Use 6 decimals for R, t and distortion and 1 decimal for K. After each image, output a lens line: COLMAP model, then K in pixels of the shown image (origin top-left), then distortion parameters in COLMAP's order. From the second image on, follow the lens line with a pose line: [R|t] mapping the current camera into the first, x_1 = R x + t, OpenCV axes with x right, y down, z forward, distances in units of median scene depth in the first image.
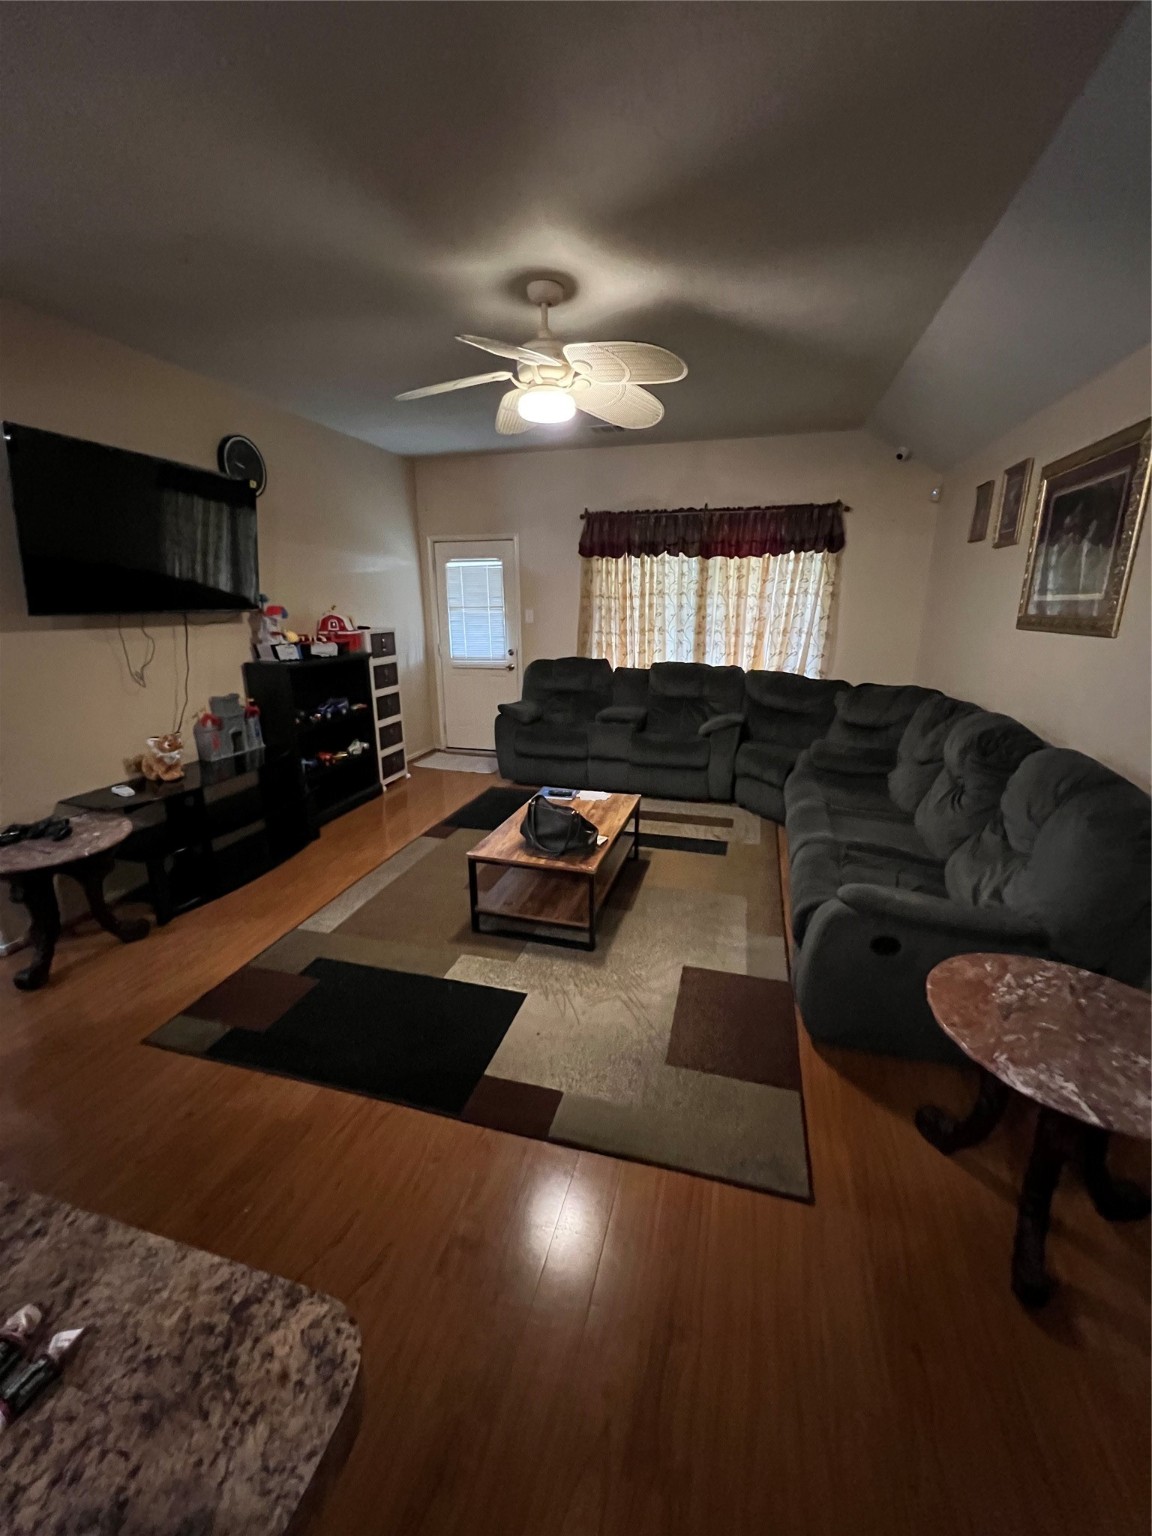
lens RADIAL K [[612.8, 0, 577.6], [0, 612.8, 767.1], [0, 0, 1]] dist [0.000885, -0.000338]
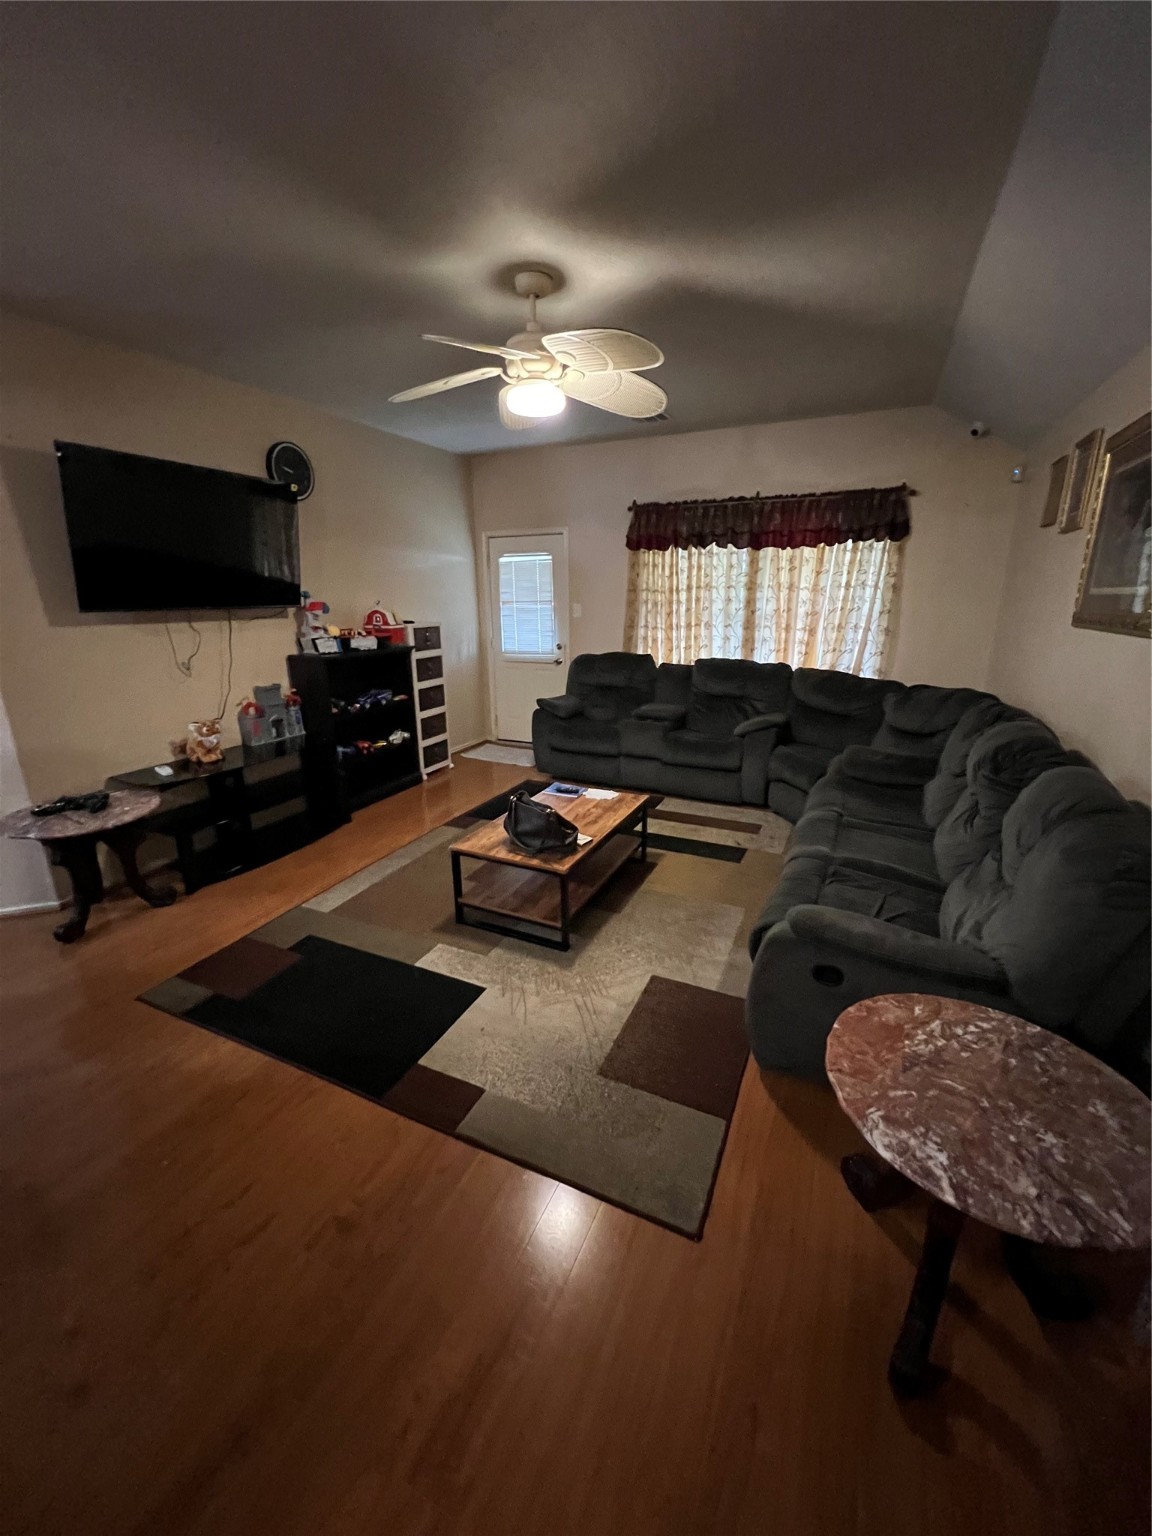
lens RADIAL K [[612.8, 0, 576.4], [0, 612.8, 767.7], [0, 0, 1]] dist [0.000885, -0.000338]
pose [[0.986608, 0.040239, -0.158067, 0.176186], [-0.038218, 0.999144, 0.015805, -0.012601], [0.158568, -0.009553, 0.987302, 0.025242]]
